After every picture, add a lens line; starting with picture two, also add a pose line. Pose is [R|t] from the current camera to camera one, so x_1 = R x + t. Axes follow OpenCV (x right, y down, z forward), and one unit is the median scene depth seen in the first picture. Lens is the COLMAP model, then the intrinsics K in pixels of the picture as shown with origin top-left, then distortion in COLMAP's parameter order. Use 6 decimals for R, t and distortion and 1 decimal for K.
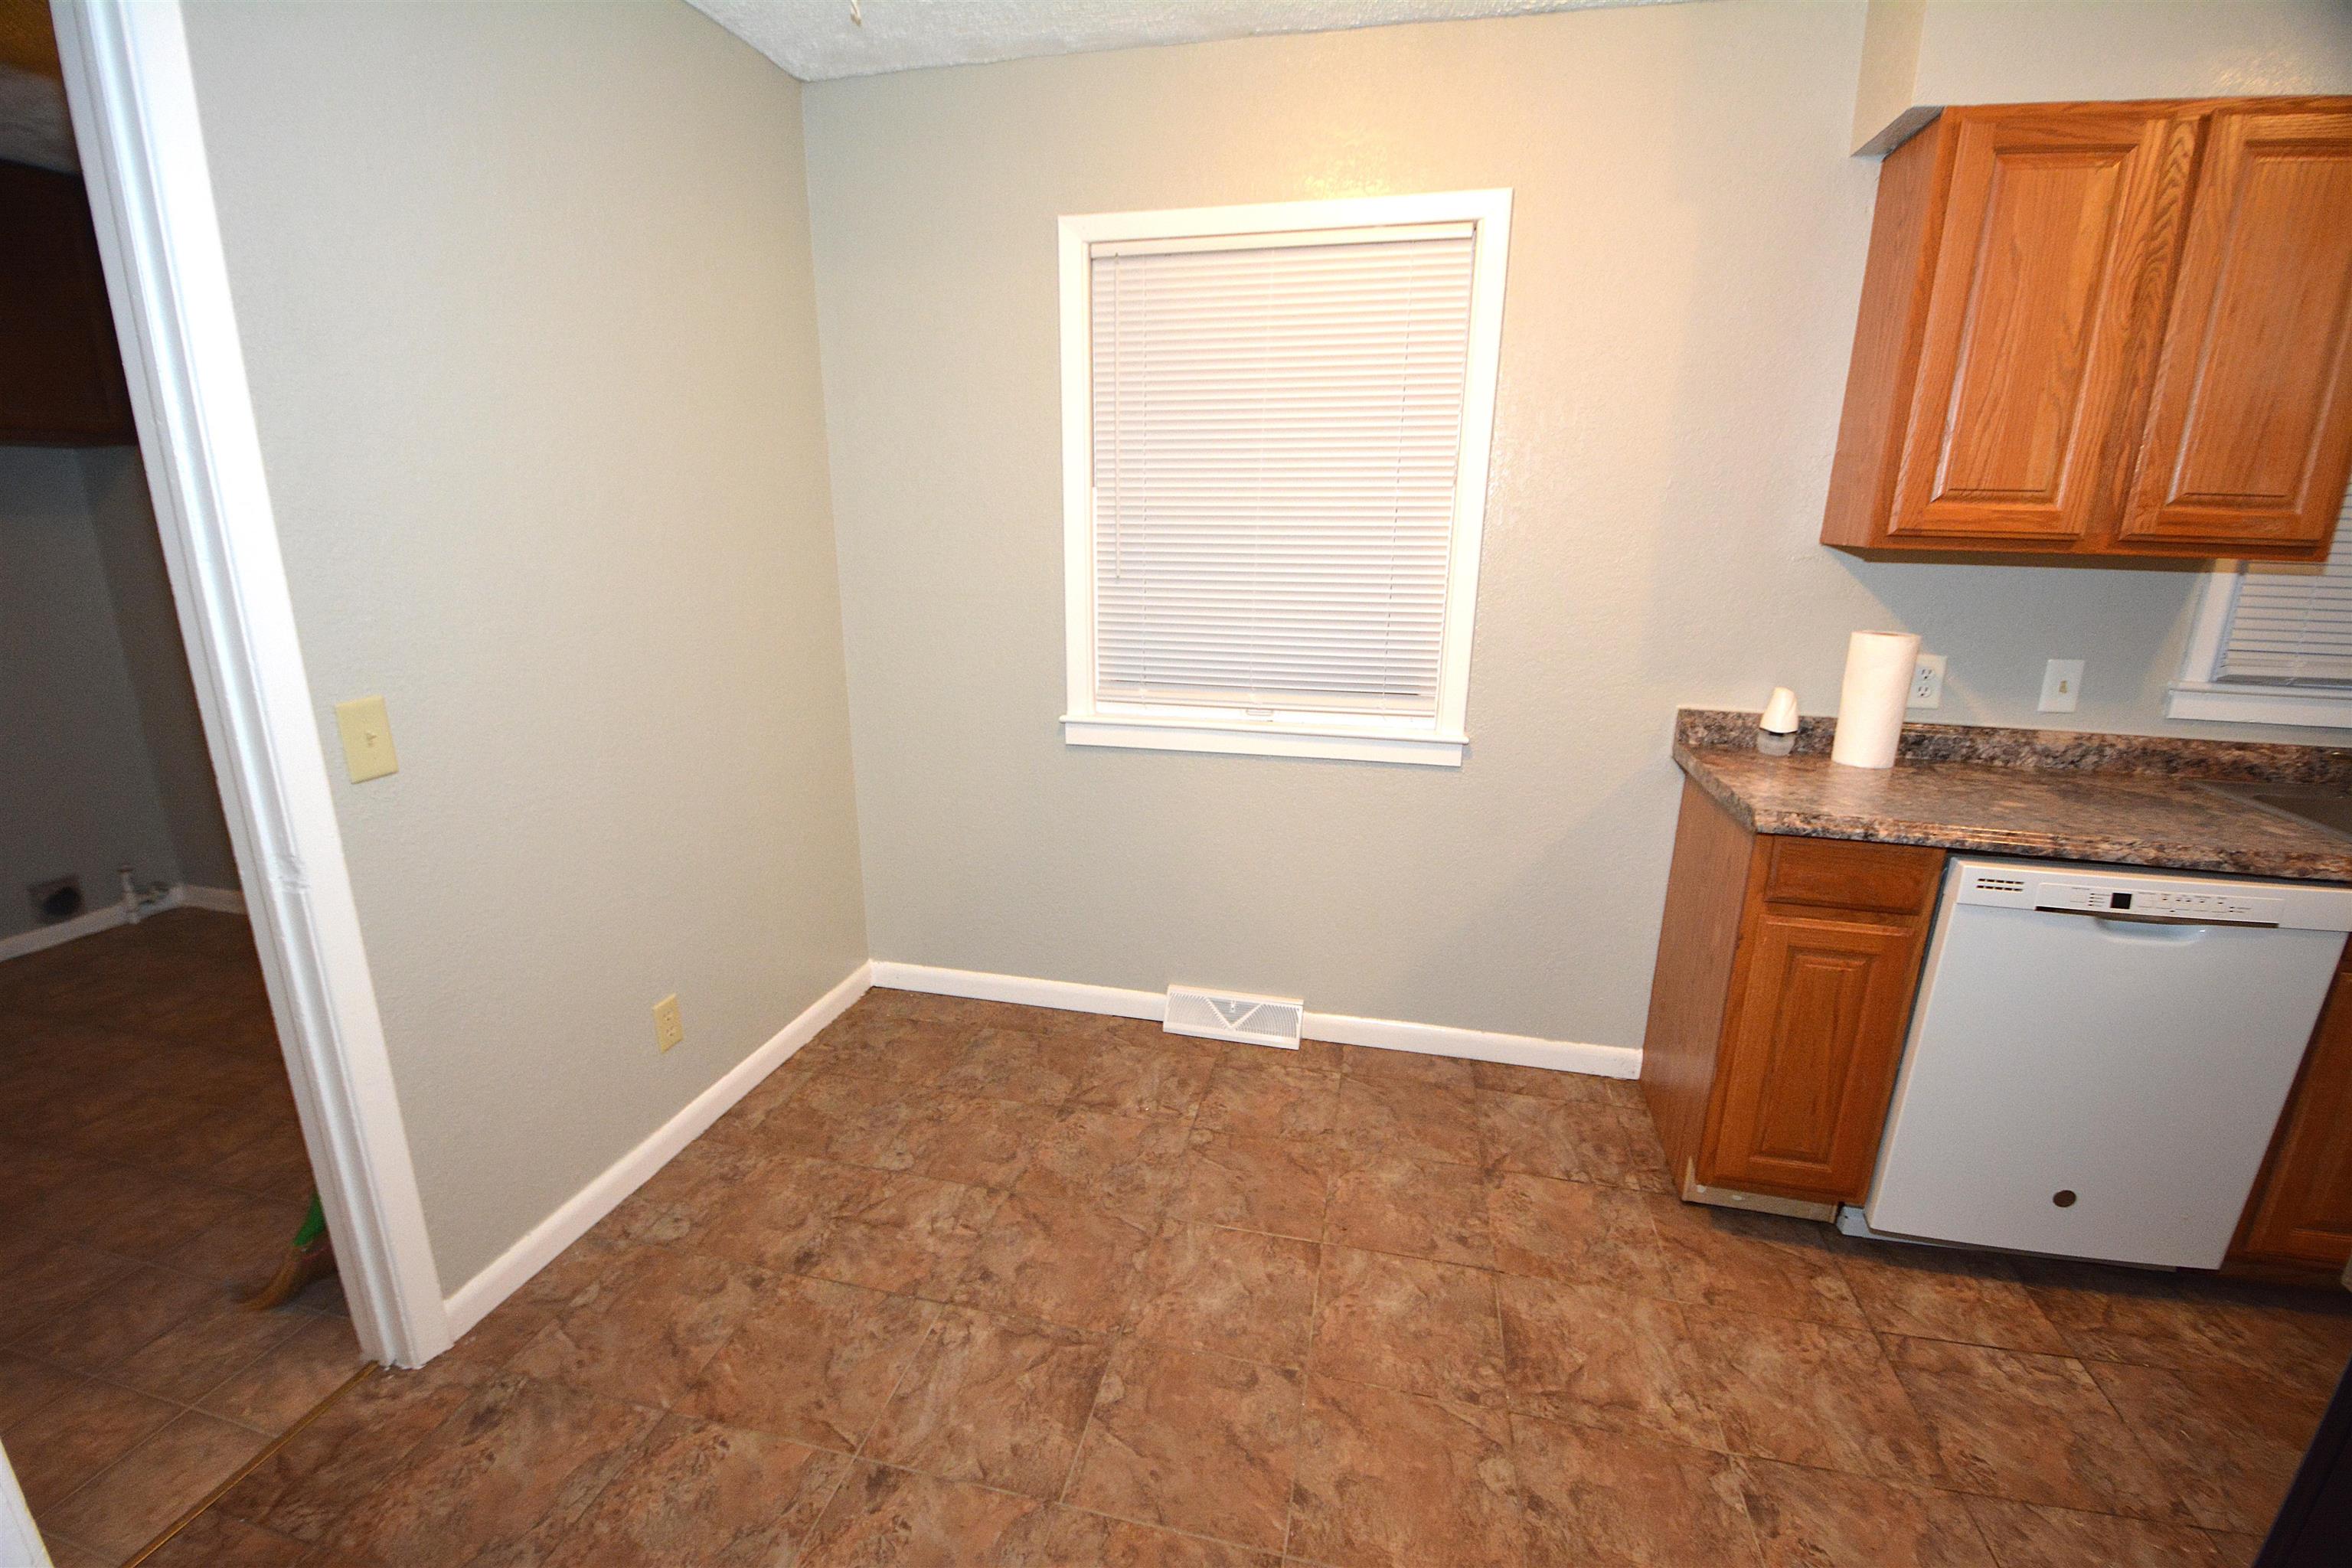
lens RADIAL K [[1030.3, 0, 1158.6], [0, 1030.3, 808.6], [0, 0, 1]] dist [0.019601, -0.026384]
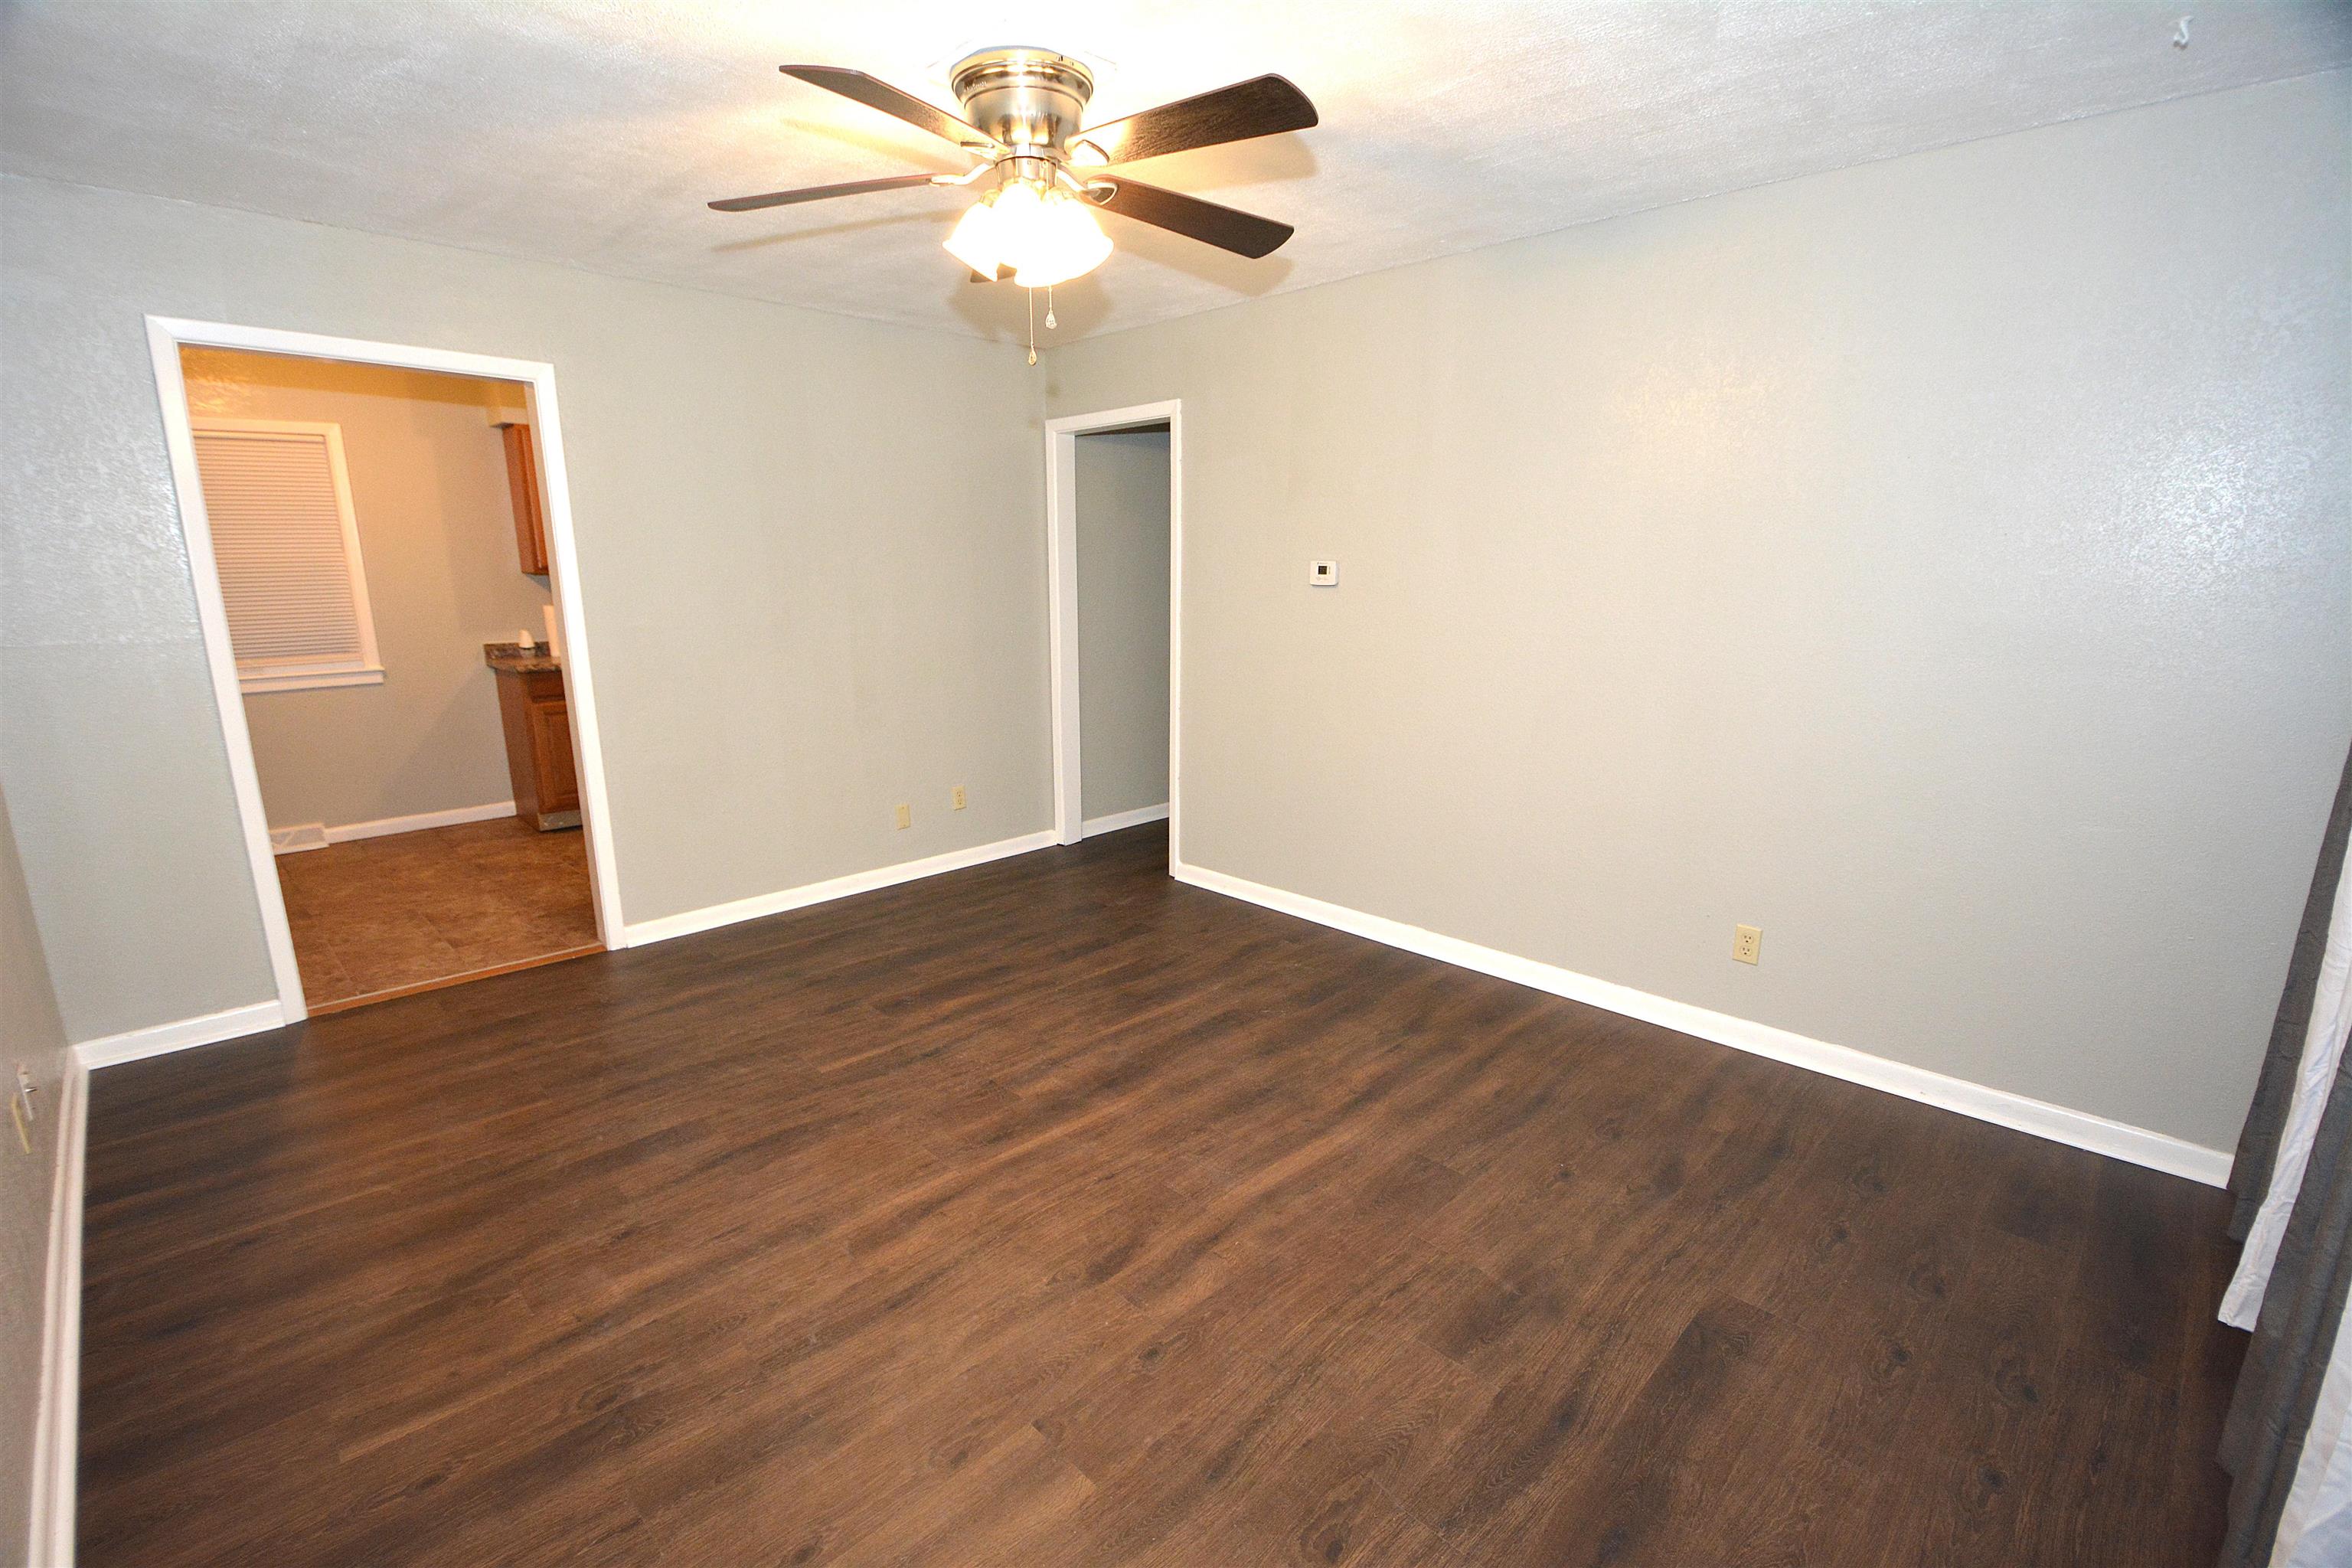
lens RADIAL K [[1030.3, 0, 1158.6], [0, 1030.3, 808.6], [0, 0, 1]] dist [0.019601, -0.026384]
pose [[0.529130, -0.210578, 0.821996, -0.811549], [0.240731, 0.966169, 0.092550, 0.487201], [-0.813677, 0.148909, 0.561922, -1.767364]]
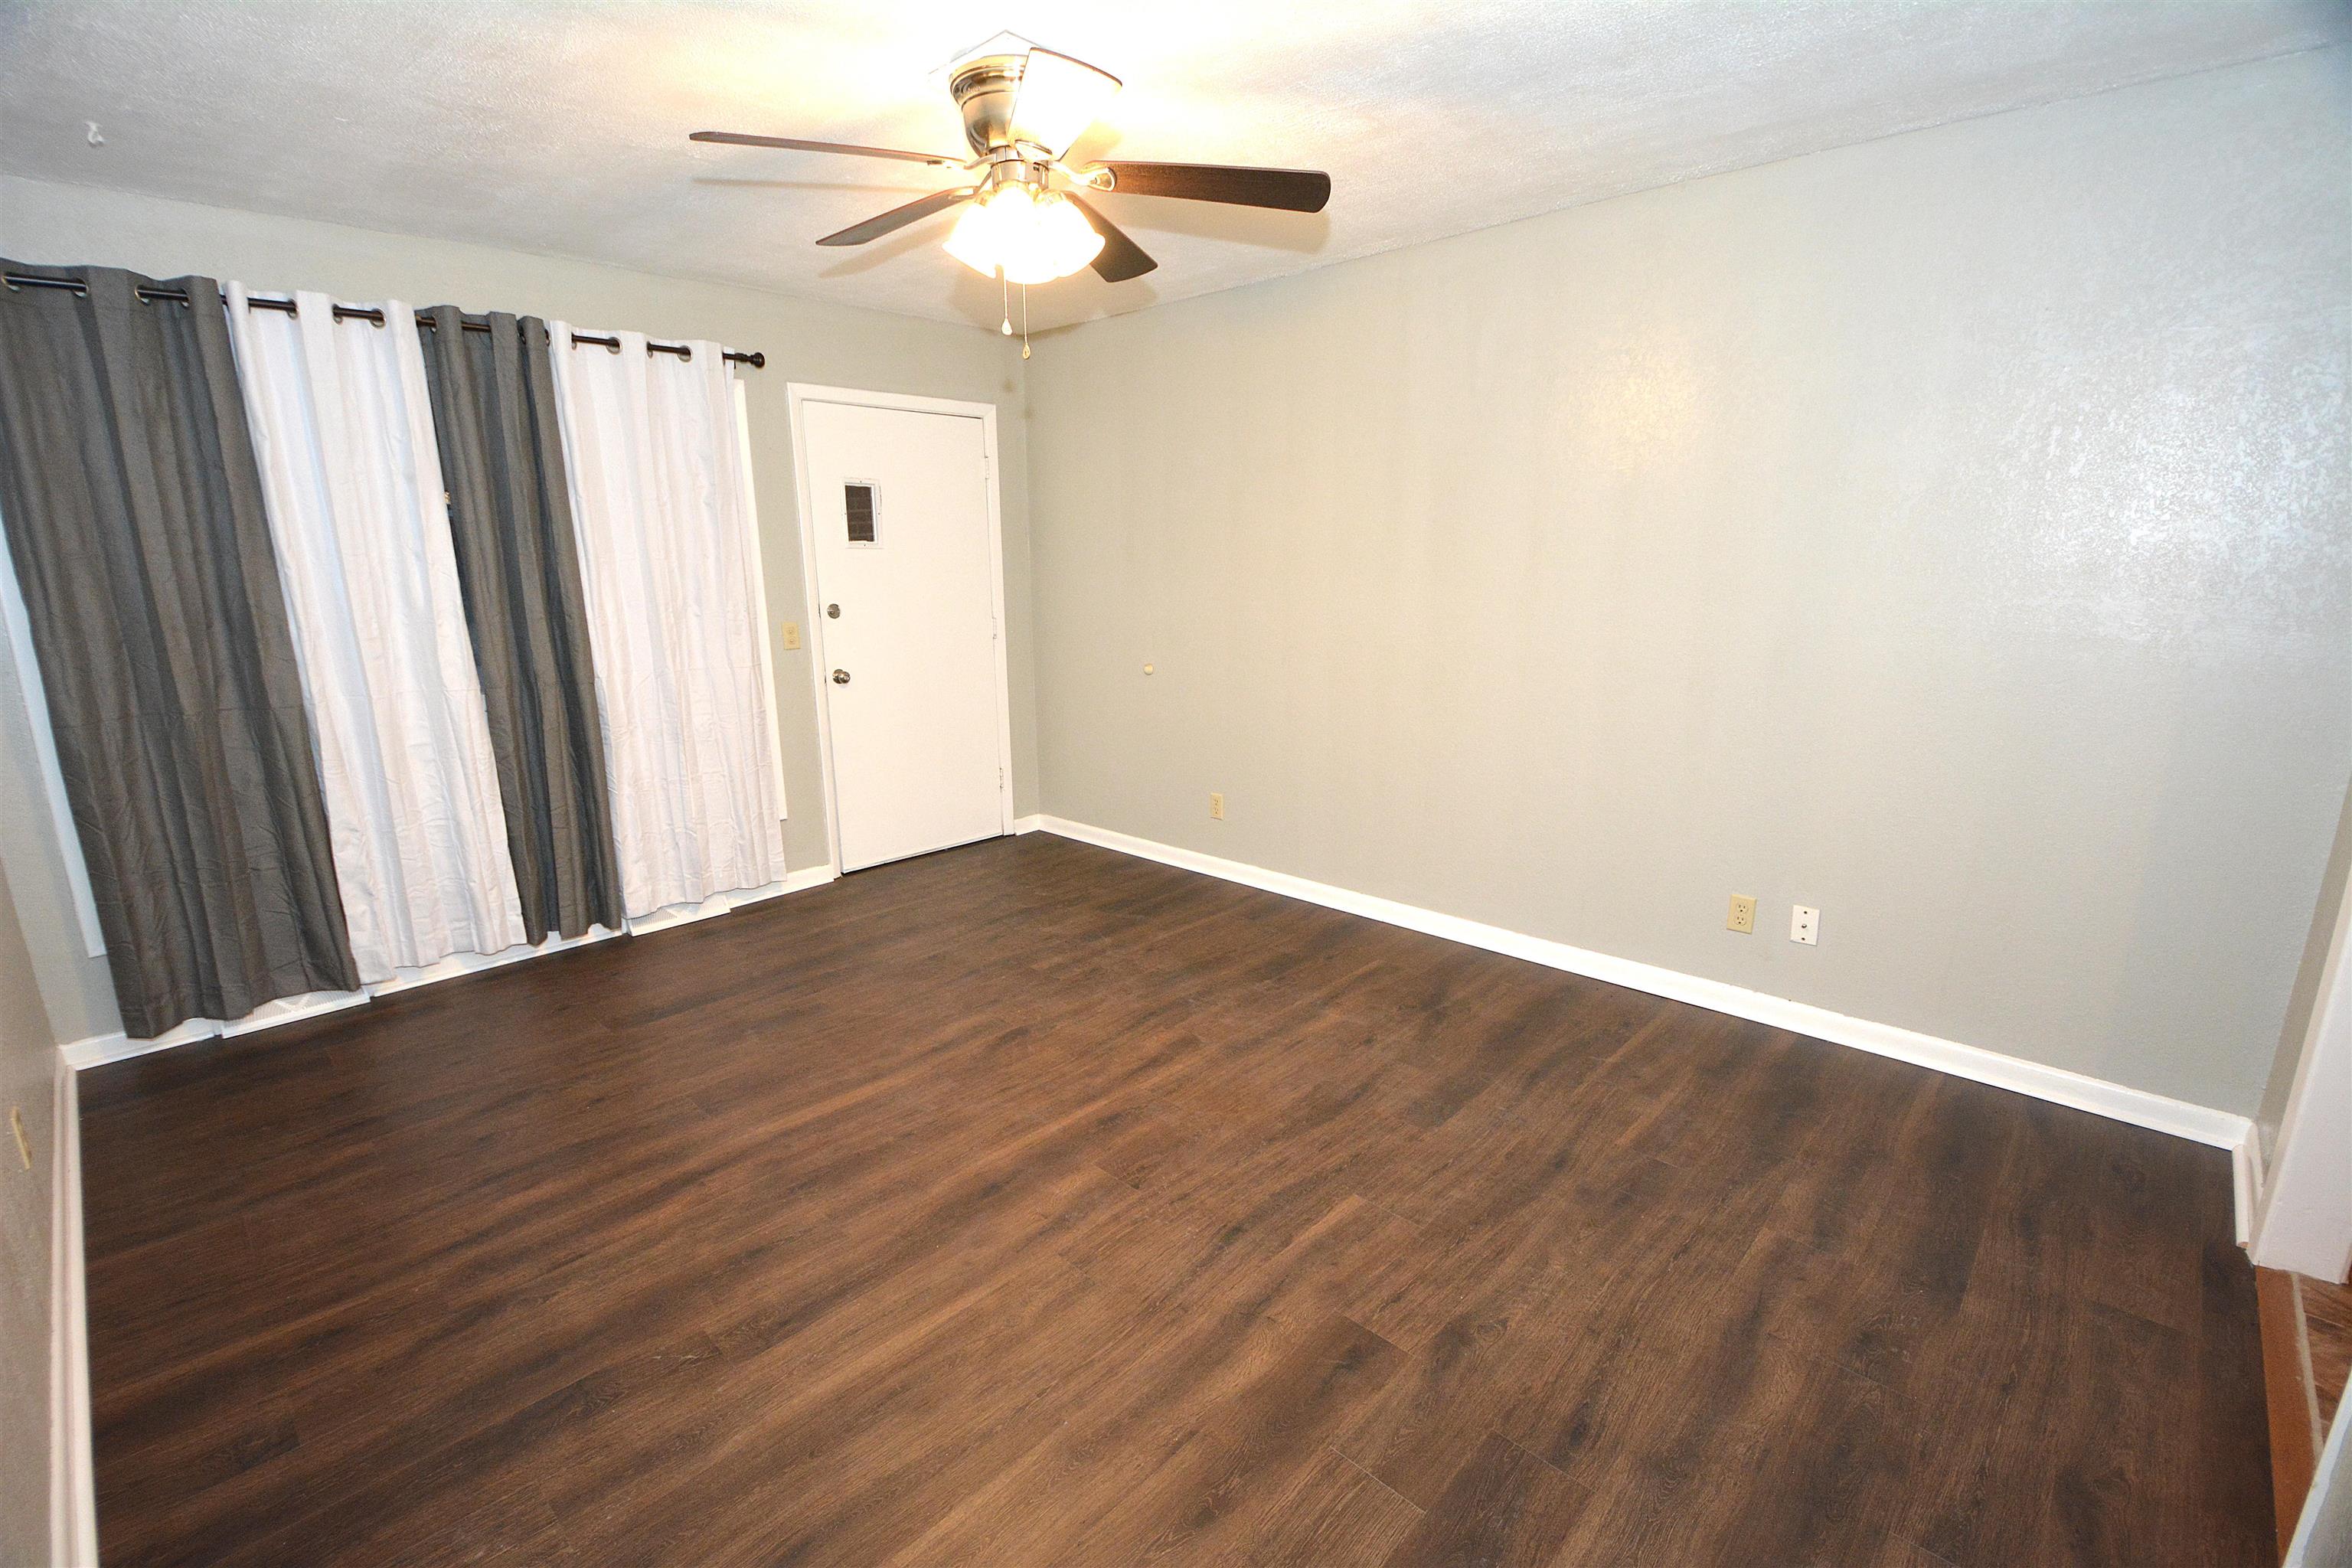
lens RADIAL K [[1030.3, 0, 1158.6], [0, 1030.3, 808.6], [0, 0, 1]] dist [0.019601, -0.026384]
pose [[-0.508584, 0.204963, -0.836261, 1.042465], [-0.233863, 0.901856, 0.363267, 0.113968], [0.828644, 0.380323, -0.410736, -0.377310]]
